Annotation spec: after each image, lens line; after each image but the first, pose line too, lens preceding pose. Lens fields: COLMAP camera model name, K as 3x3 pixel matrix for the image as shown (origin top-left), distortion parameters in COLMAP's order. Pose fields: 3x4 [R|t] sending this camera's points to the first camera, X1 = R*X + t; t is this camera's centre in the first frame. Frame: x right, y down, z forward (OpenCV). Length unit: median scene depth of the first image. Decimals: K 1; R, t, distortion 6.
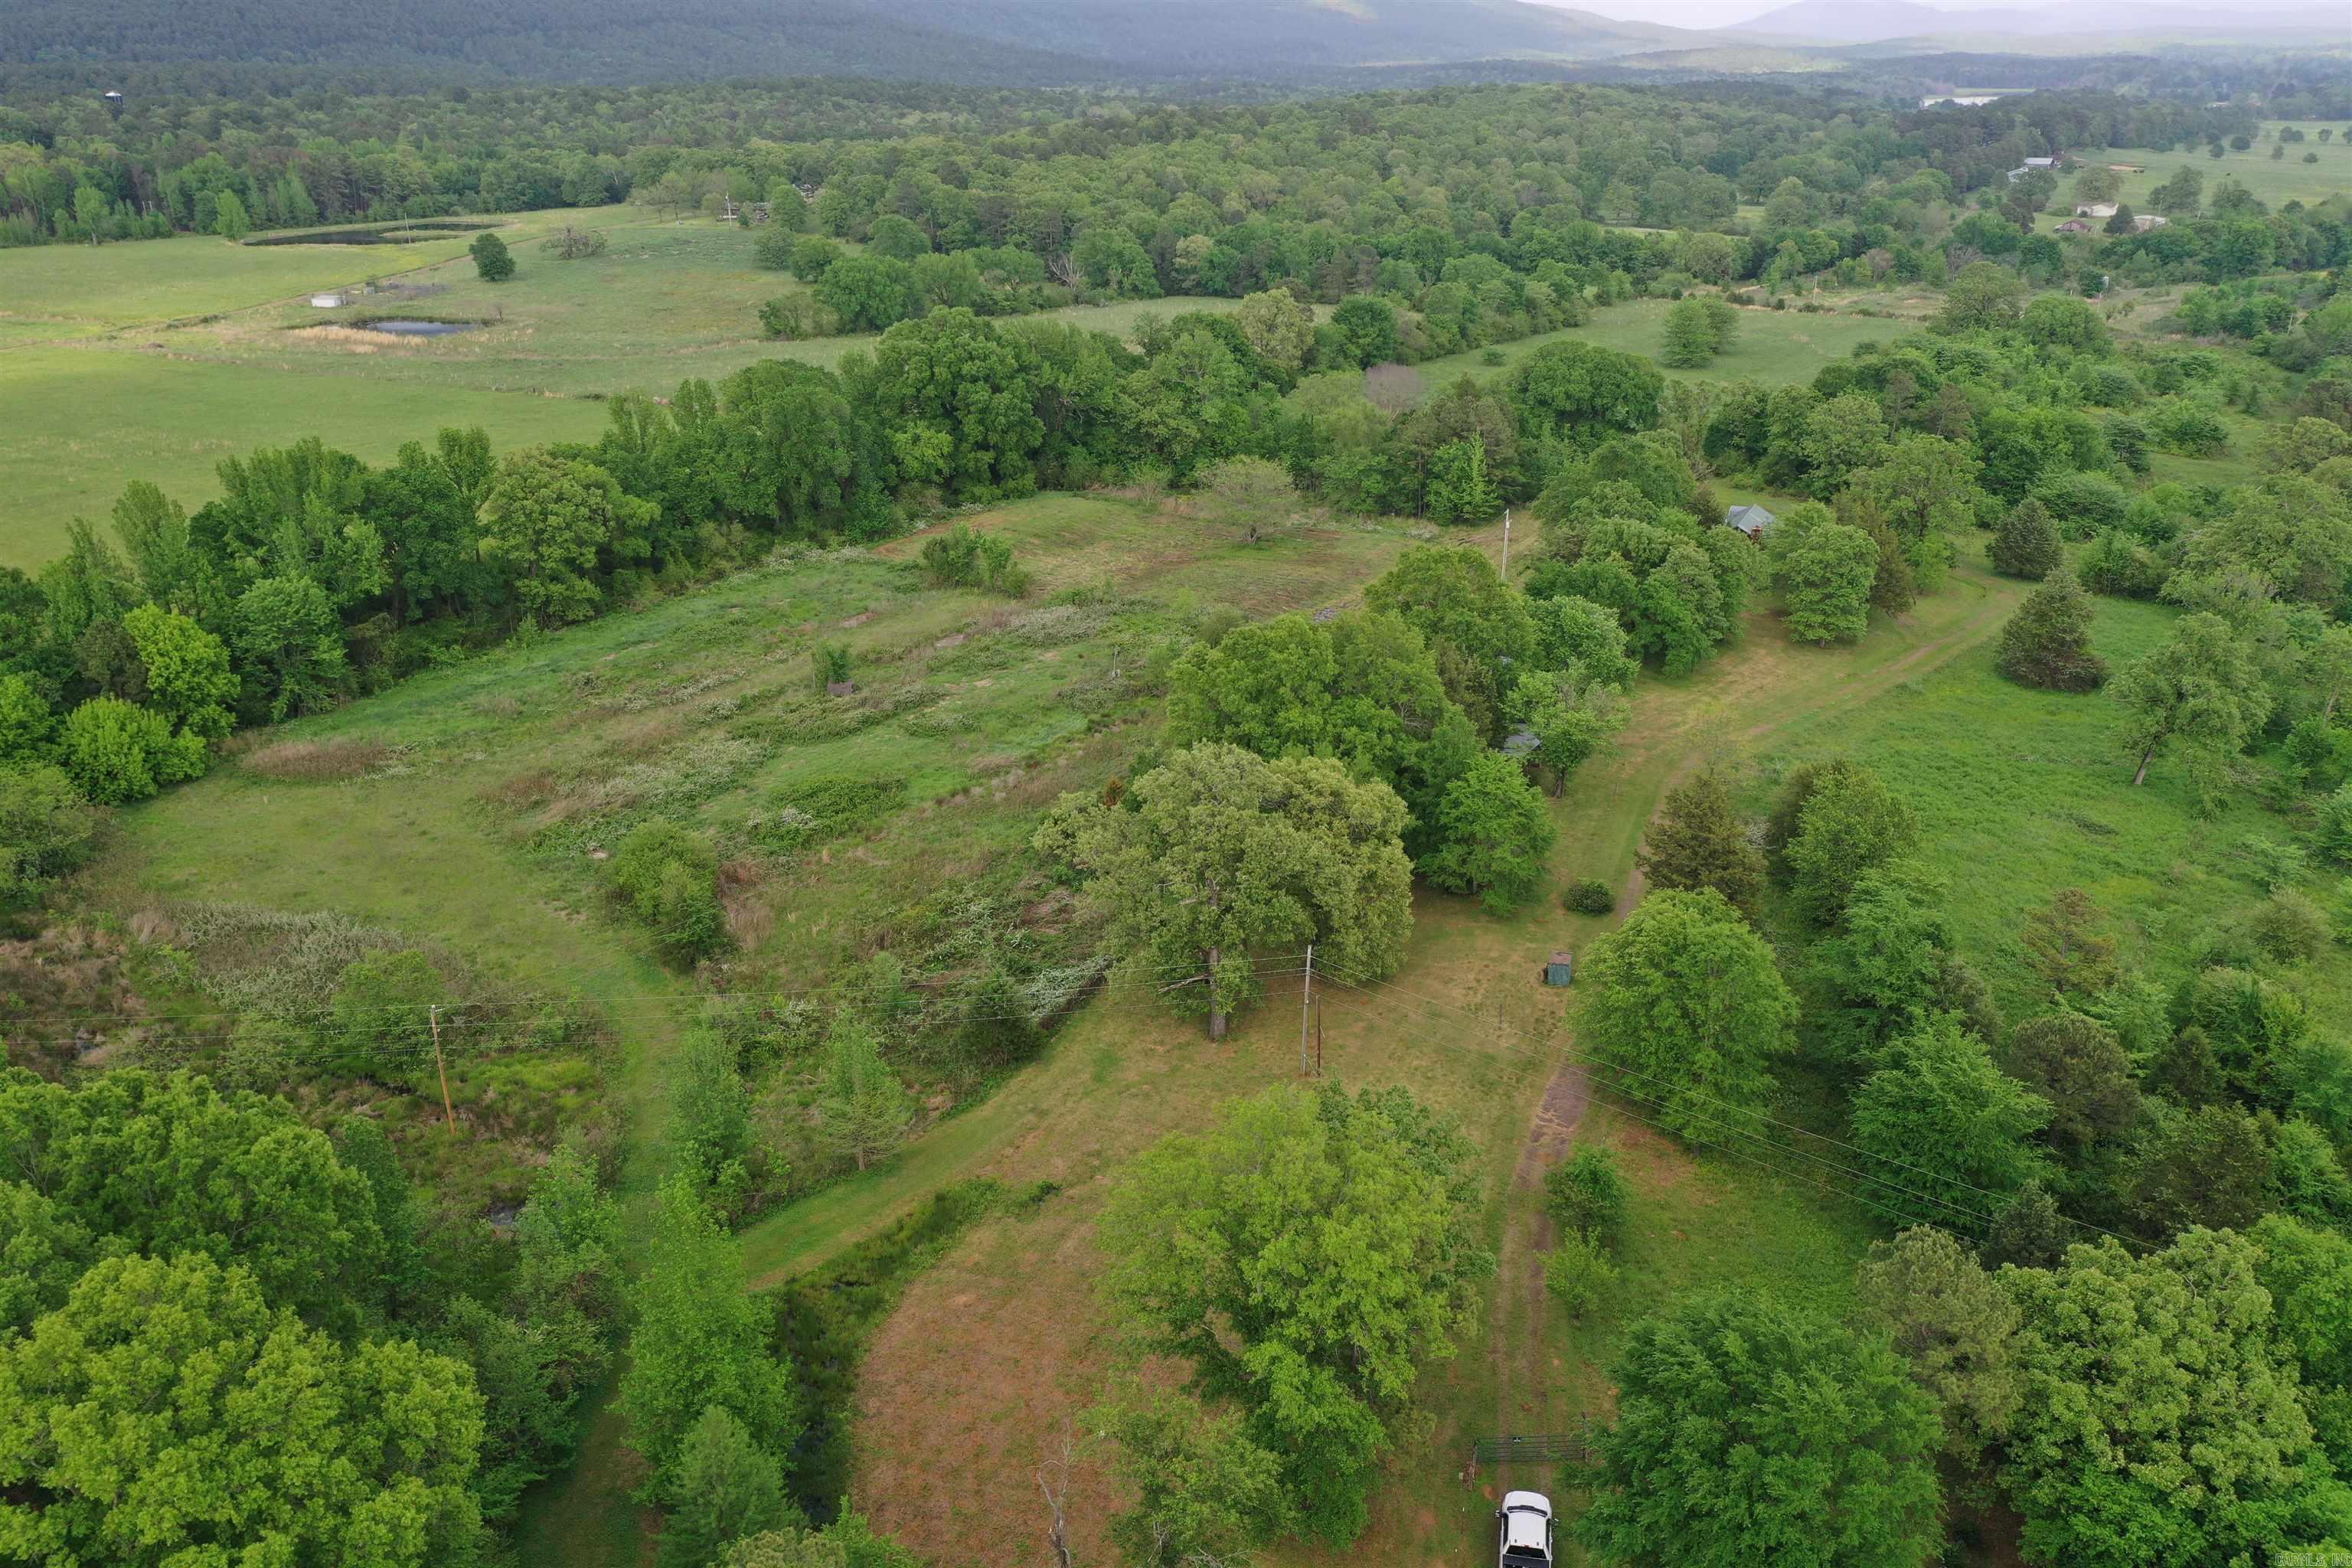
lens RADIAL K [[1876.3, 0, 1176.0], [0, 1876.3, 784.0], [0, 0, 1]] dist [0.016316, -0.000275]
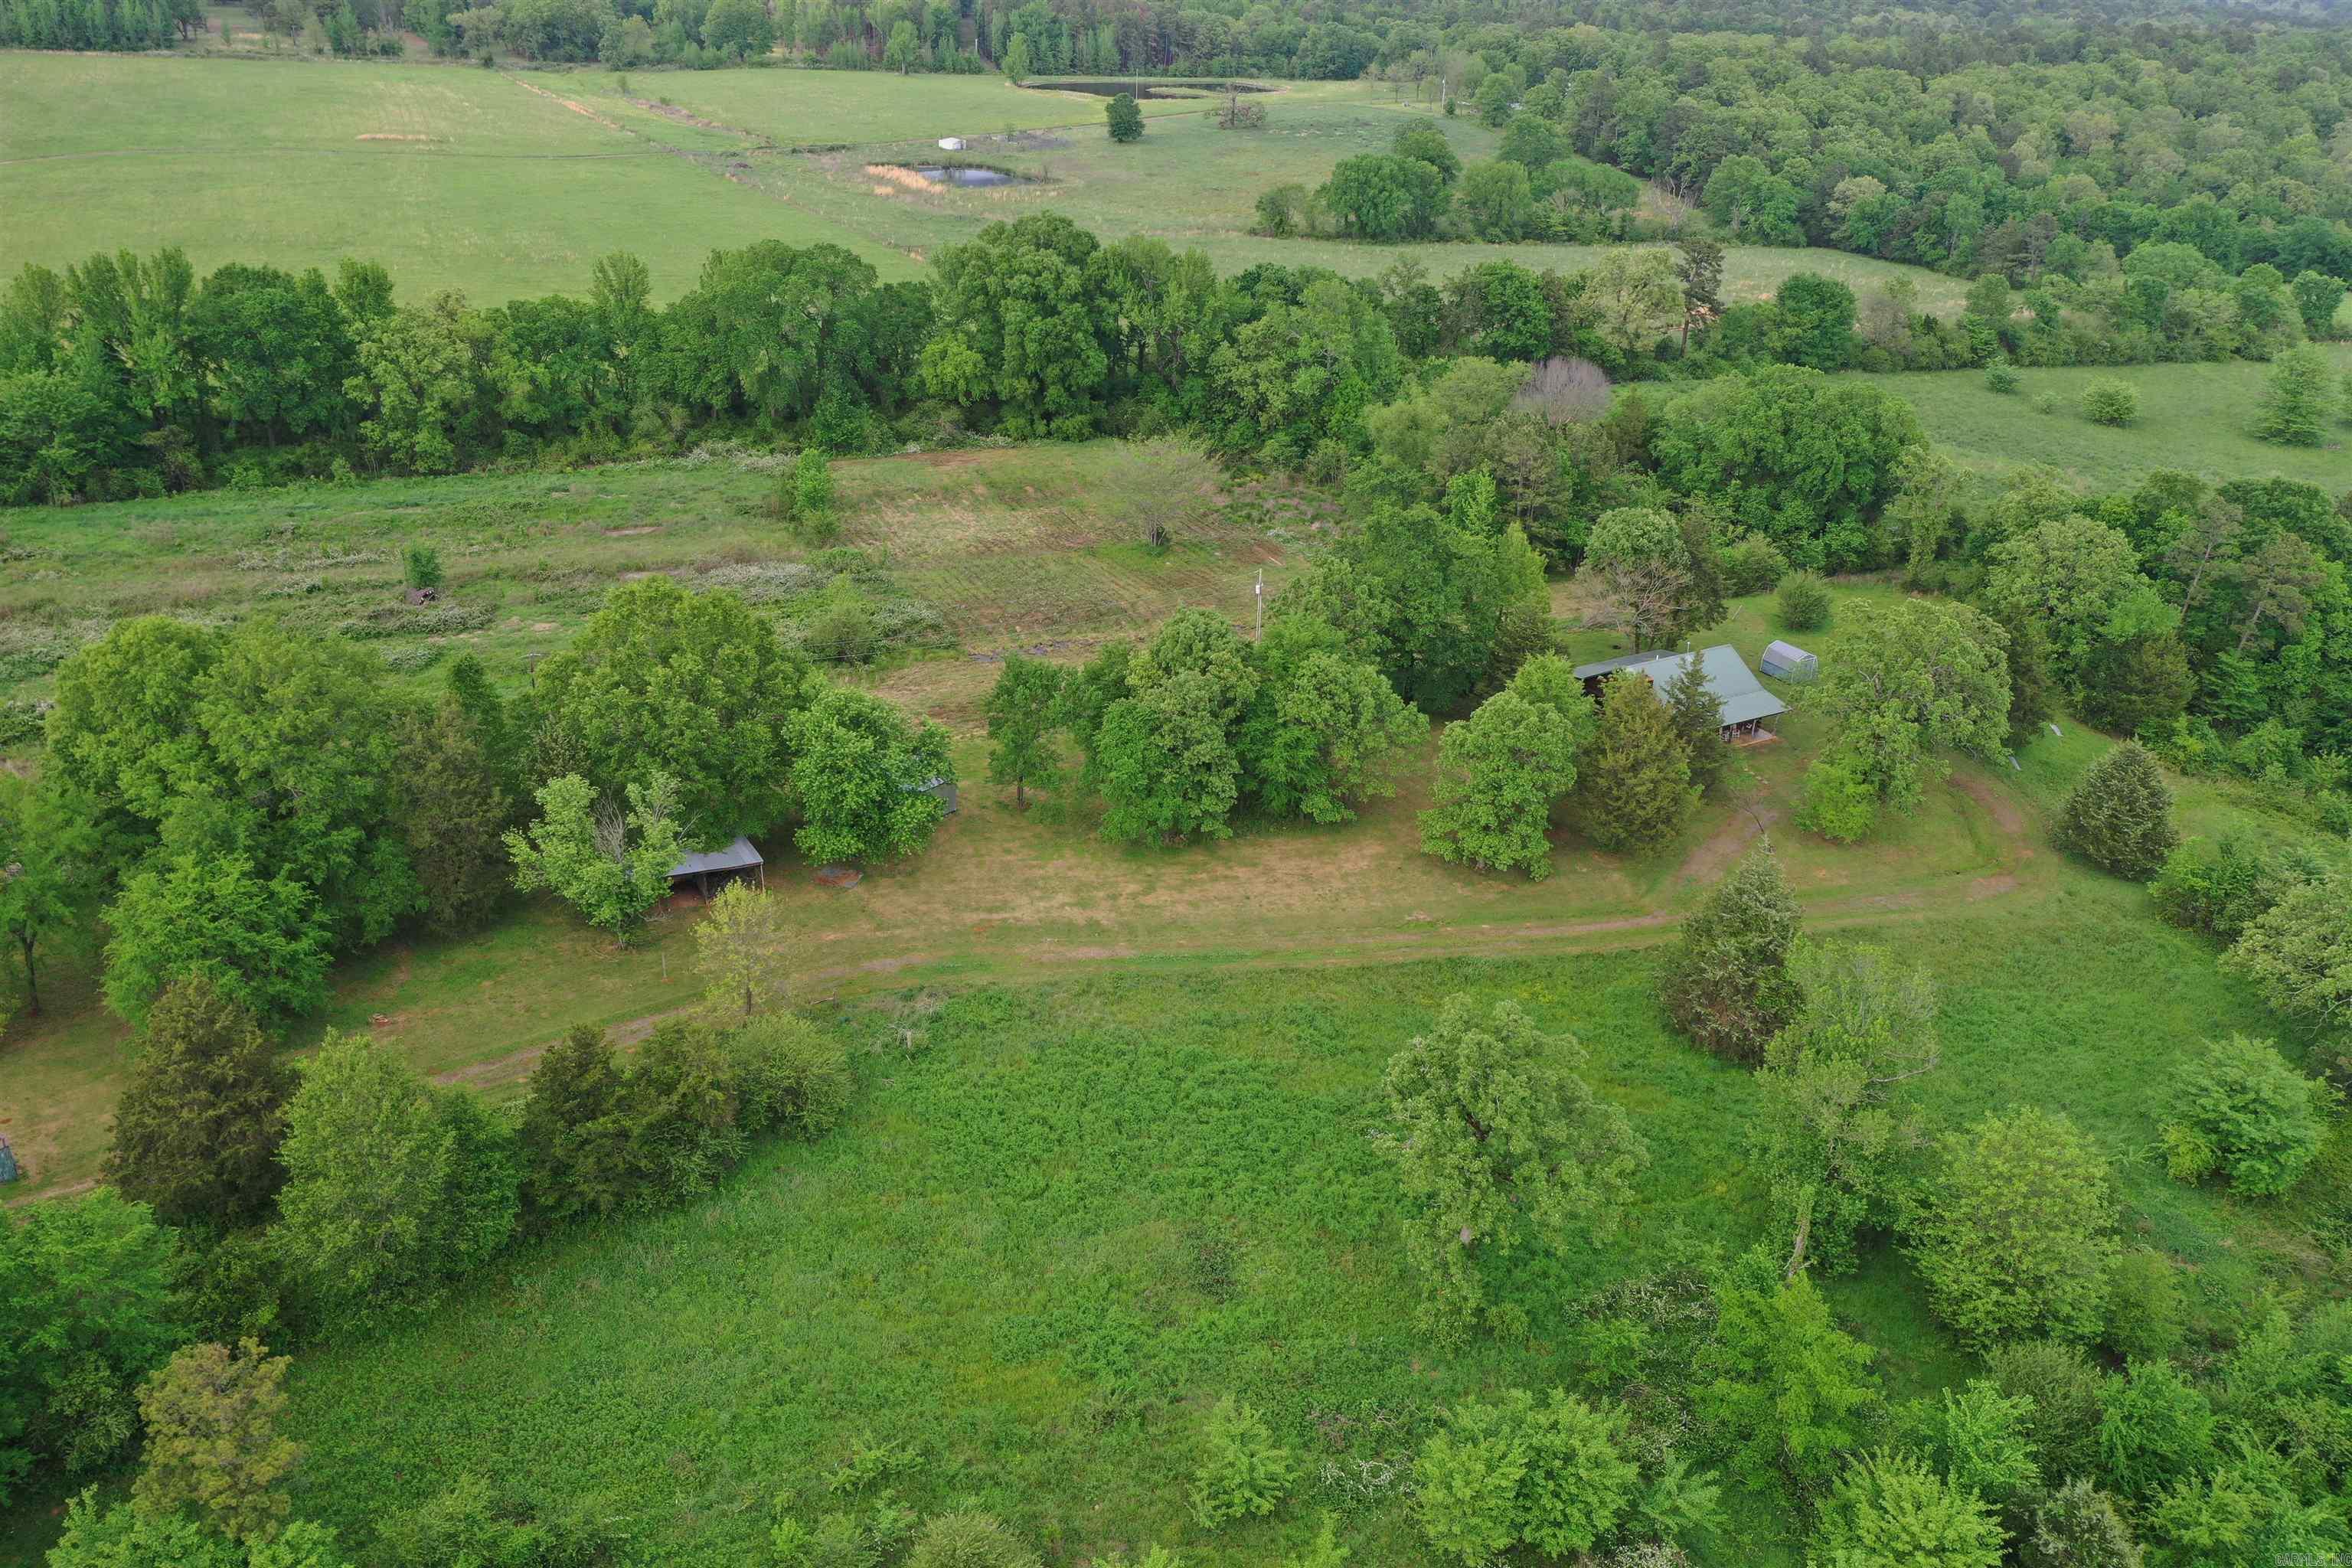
lens RADIAL K [[1876.3, 0, 1176.0], [0, 1876.3, 784.0], [0, 0, 1]] dist [0.016316, -0.000275]
pose [[0.832672, 0.272178, -0.482261, 0.272311], [-0.245709, 0.962046, 0.118718, -0.074196], [0.496270, 0.019643, 0.867946, 0.176085]]
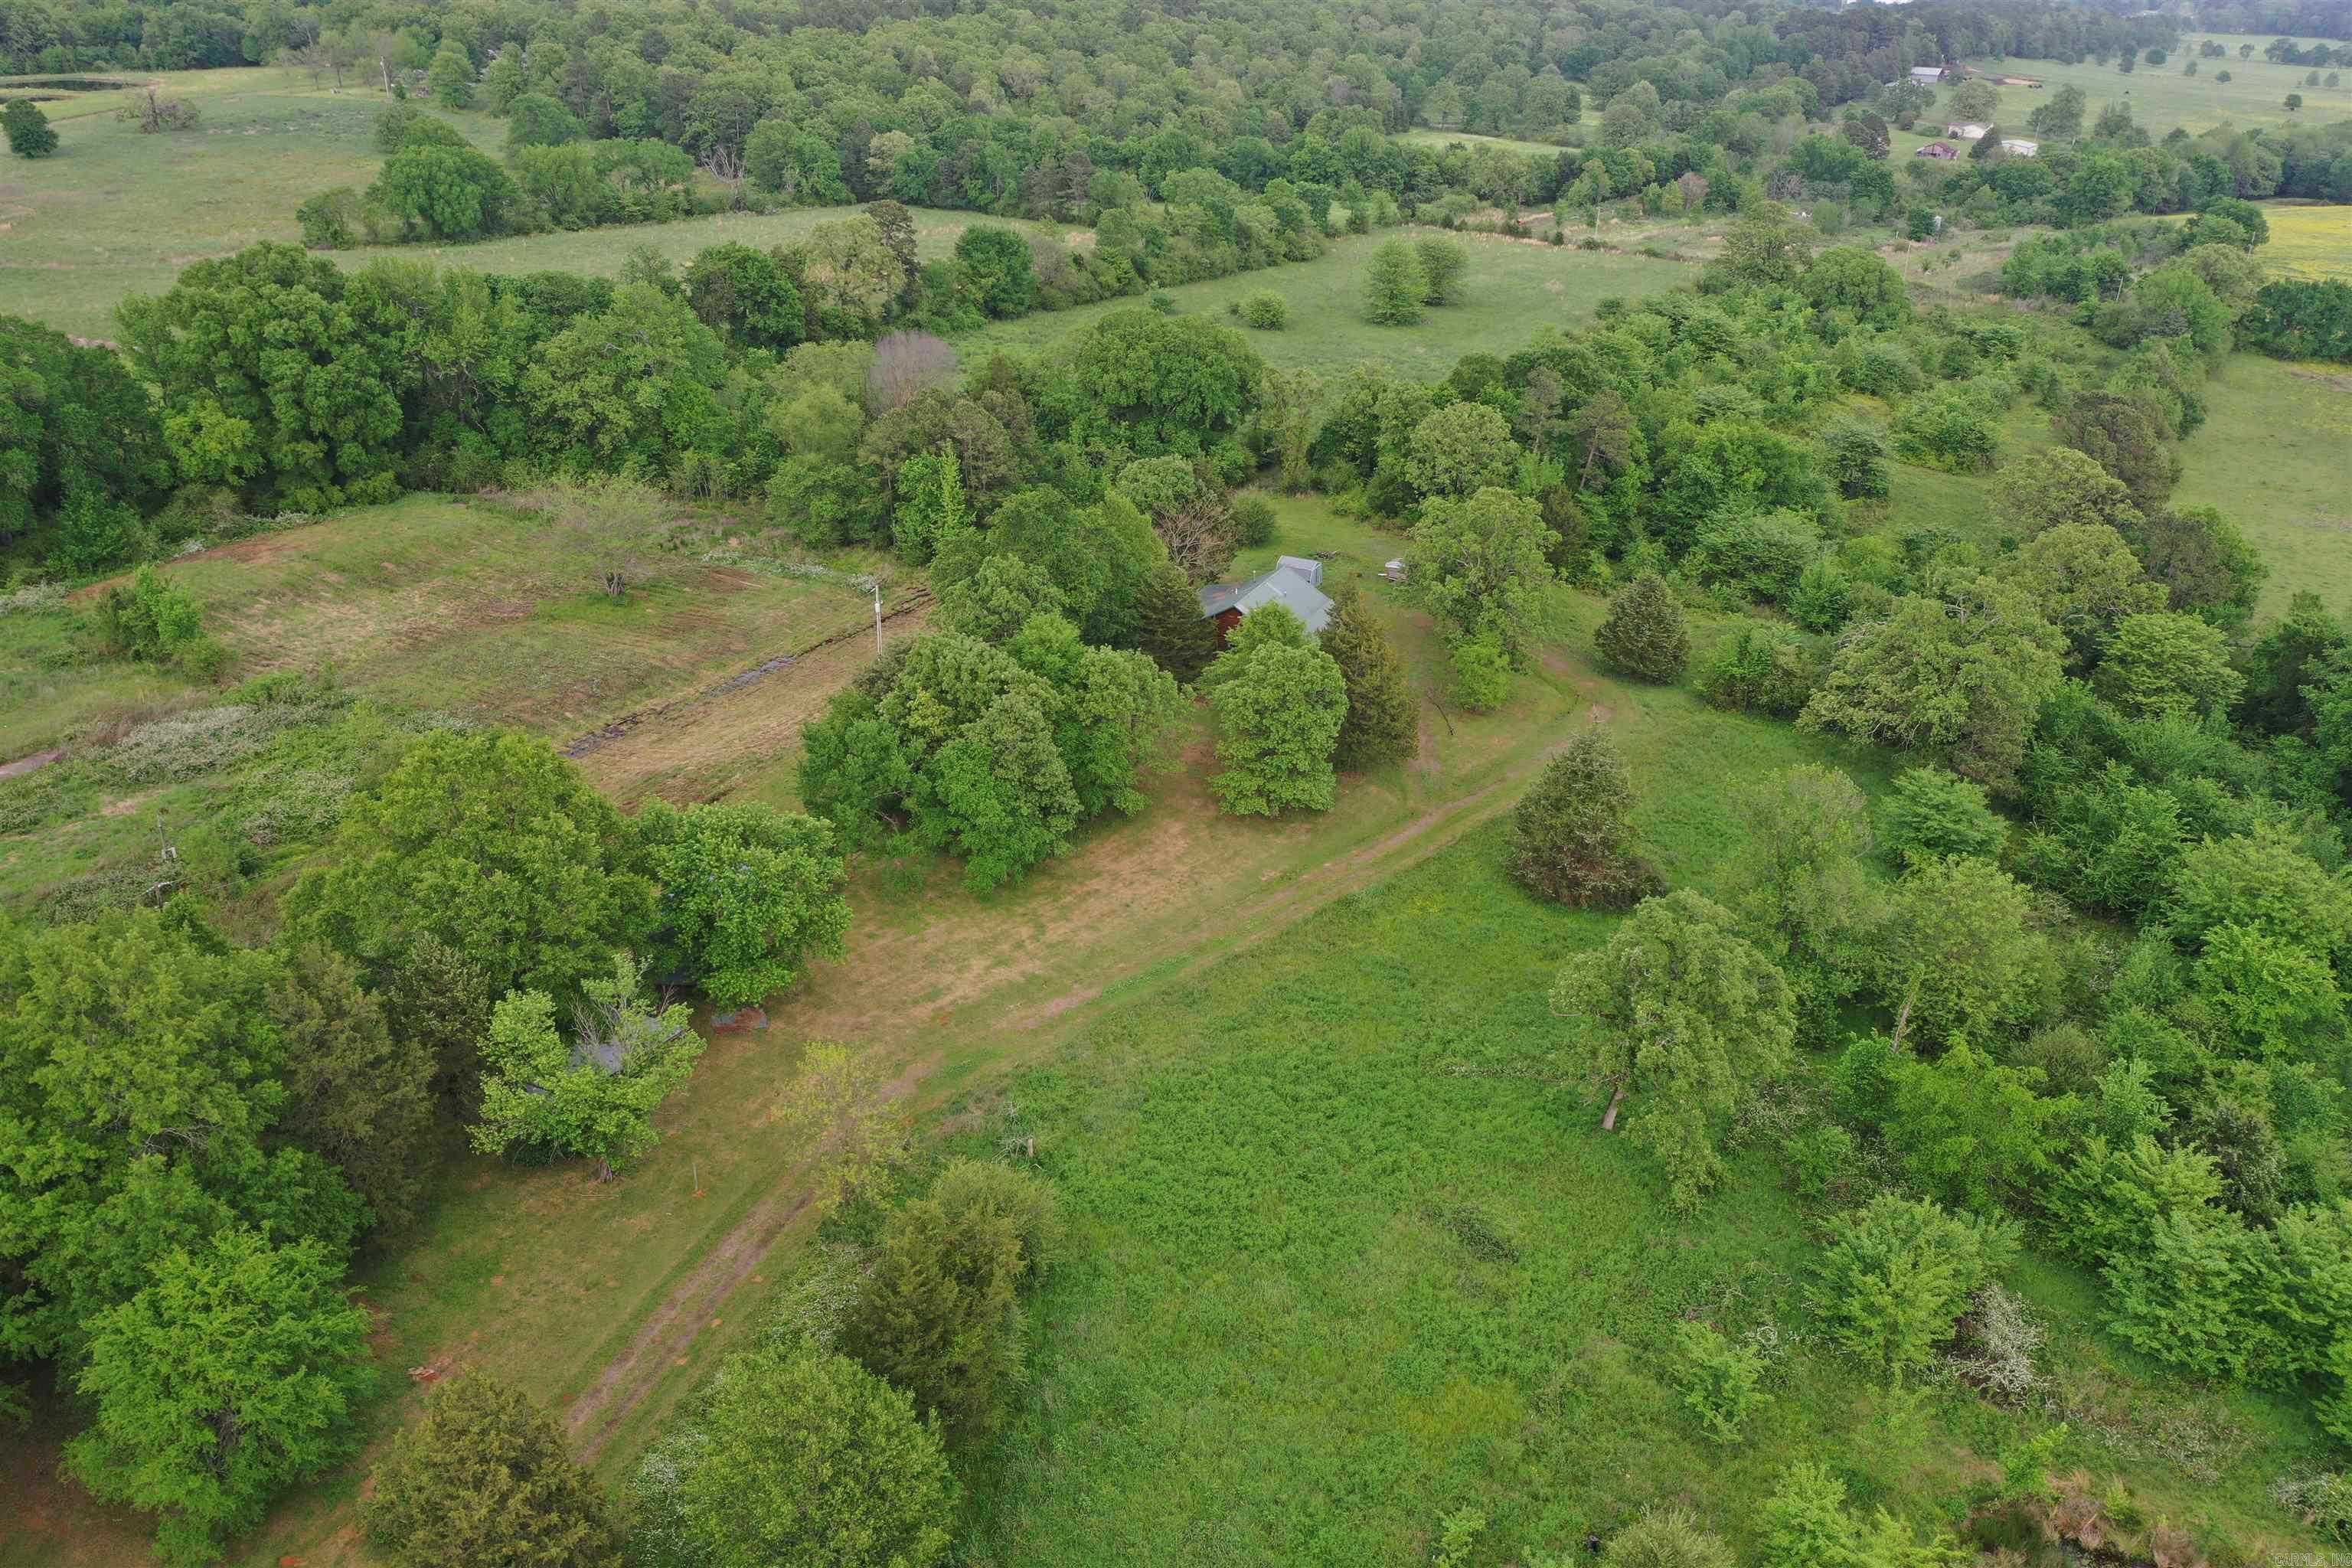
lens RADIAL K [[1876.3, 0, 1176.0], [0, 1876.3, 784.0], [0, 0, 1]] dist [0.016316, -0.000275]
pose [[0.999109, 0.021074, 0.036554, 0.135879], [-0.023218, 0.997973, 0.059252, -0.060047], [-0.035231, -0.060048, 0.997574, 0.151932]]
